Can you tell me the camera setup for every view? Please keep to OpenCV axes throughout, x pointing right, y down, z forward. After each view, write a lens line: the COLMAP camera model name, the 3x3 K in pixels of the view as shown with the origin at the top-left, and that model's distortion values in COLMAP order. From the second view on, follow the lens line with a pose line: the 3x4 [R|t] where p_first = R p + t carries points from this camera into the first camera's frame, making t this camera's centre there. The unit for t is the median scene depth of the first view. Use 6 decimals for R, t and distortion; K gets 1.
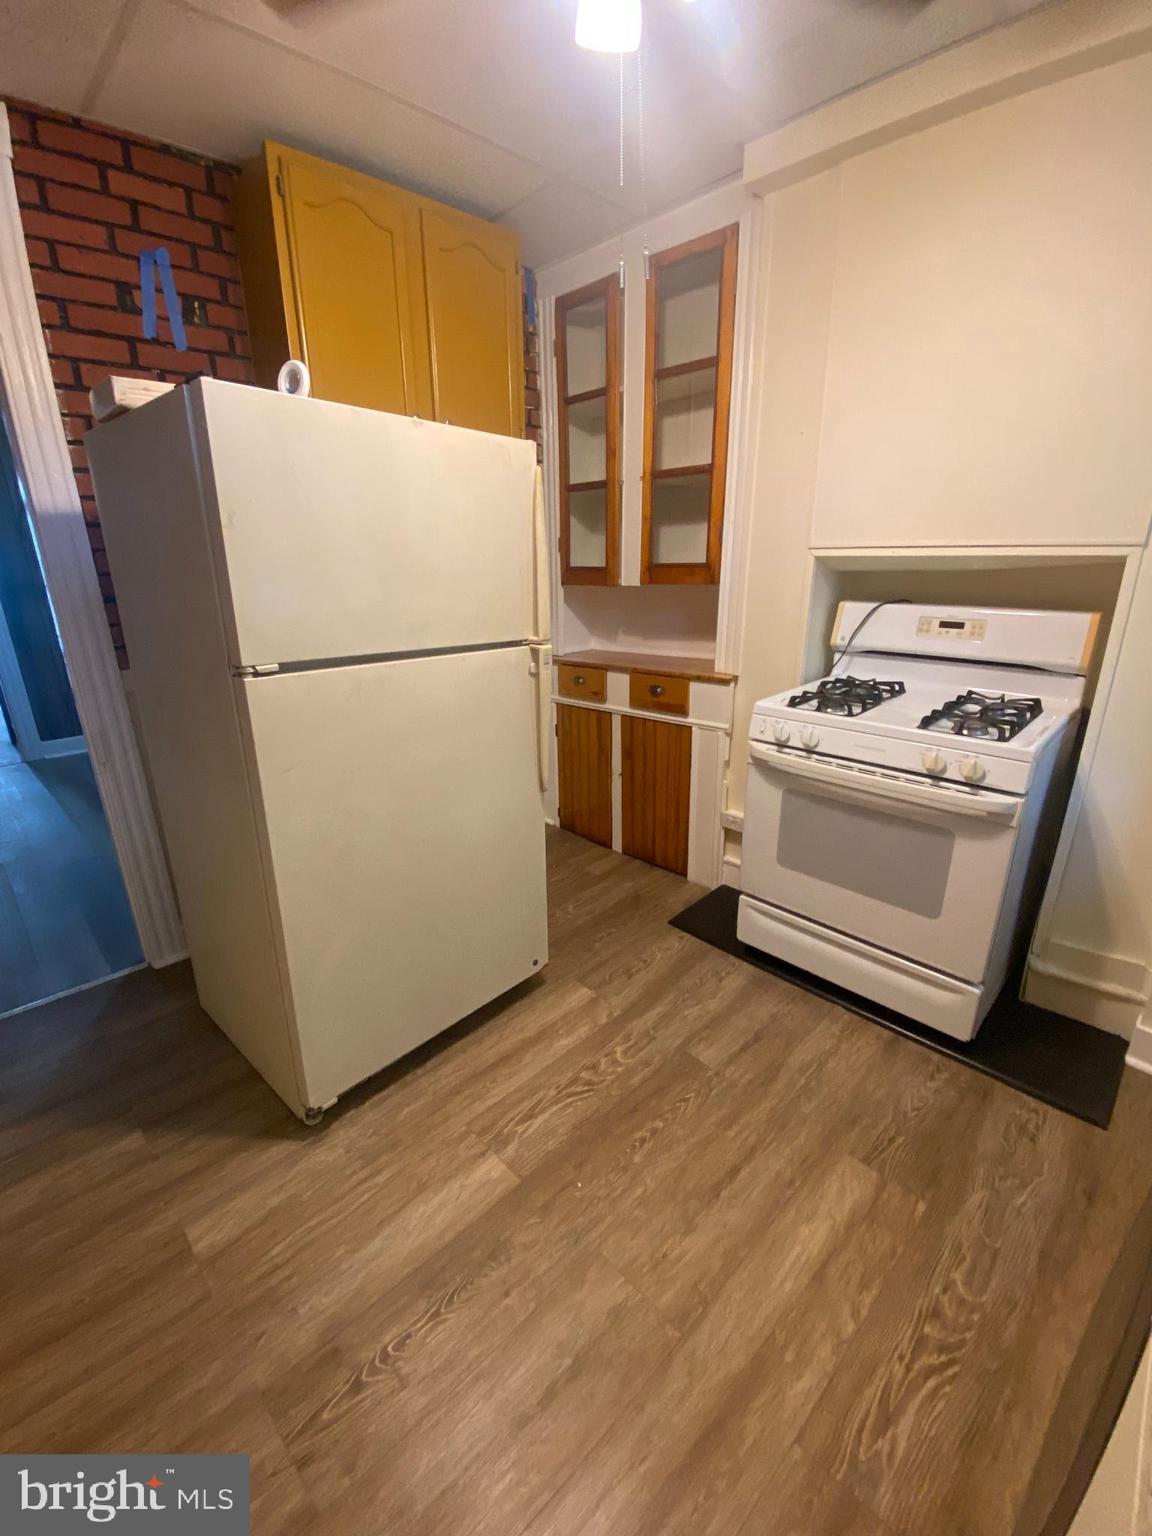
lens RADIAL K [[656.8, 0, 574.2], [0, 656.8, 778.7], [0, 0, 1]] dist [0.046695, -0.040981]
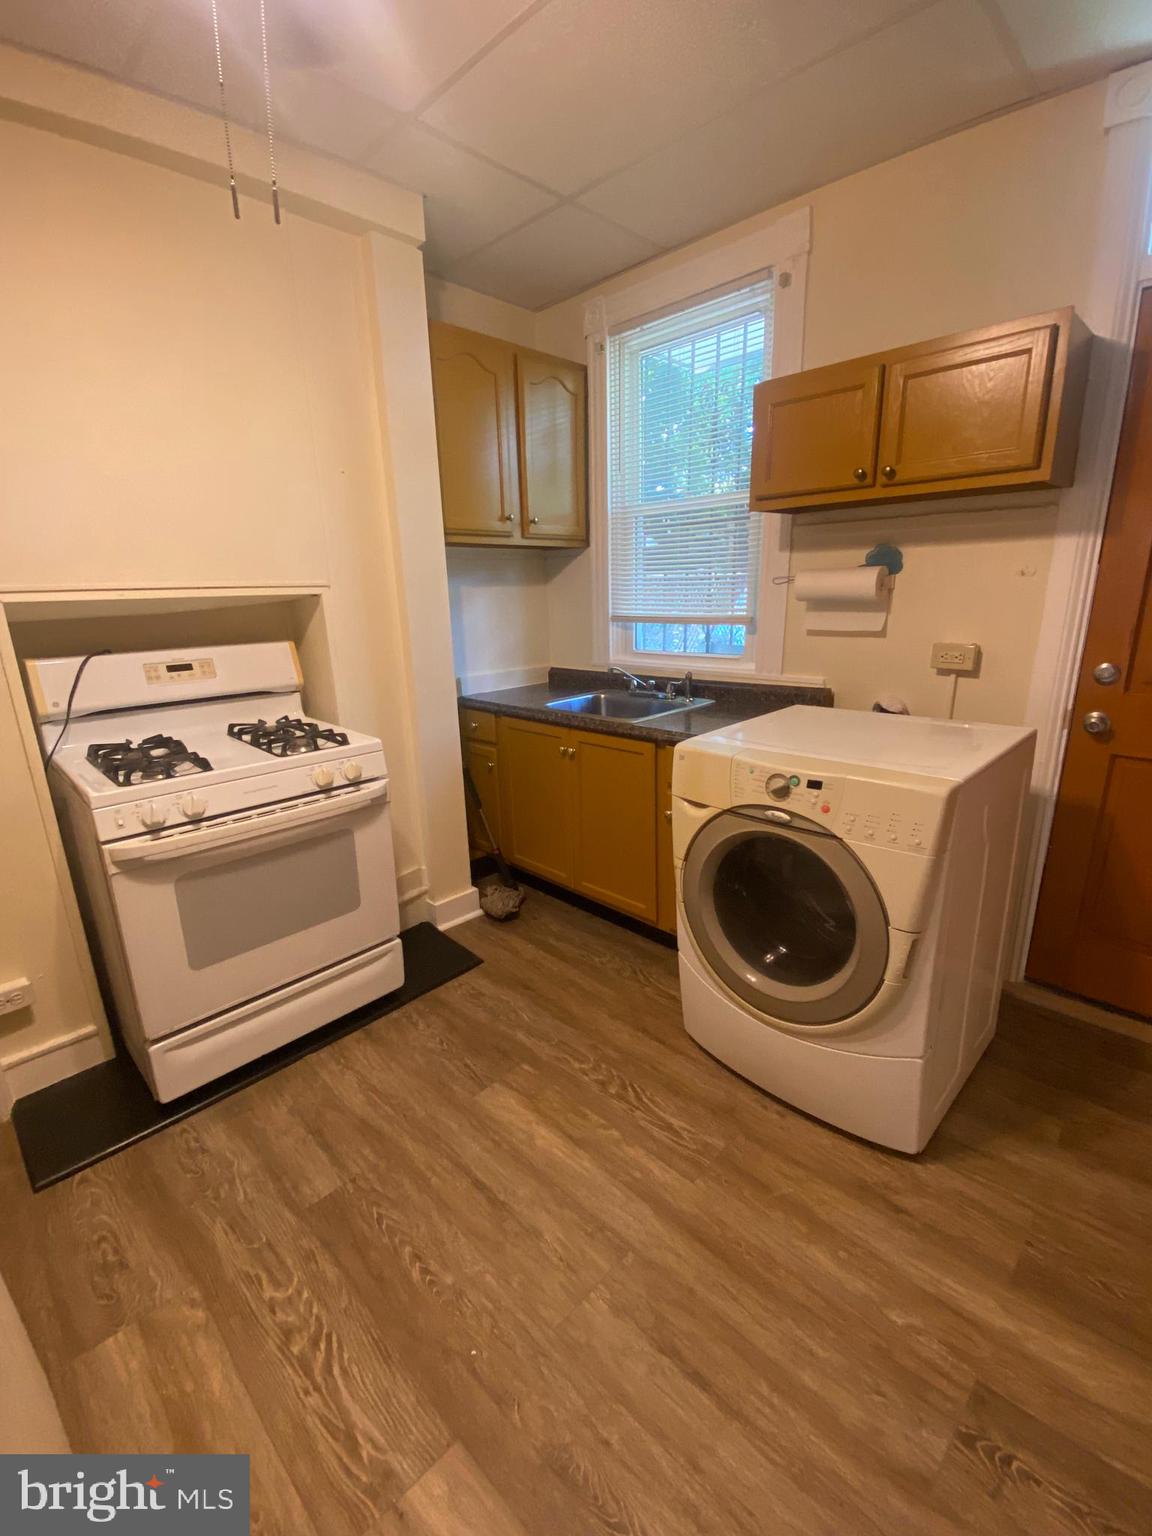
lens RADIAL K [[658.6, 0, 576.0], [0, 658.6, 768.0], [0, 0, 1]] dist [0.022939, -0.015597]
pose [[-0.010758, -0.258762, 0.965881, -0.480000], [0.349452, 0.904059, 0.246092, -0.150250], [-0.936893, 0.340176, 0.080699, 0.472781]]
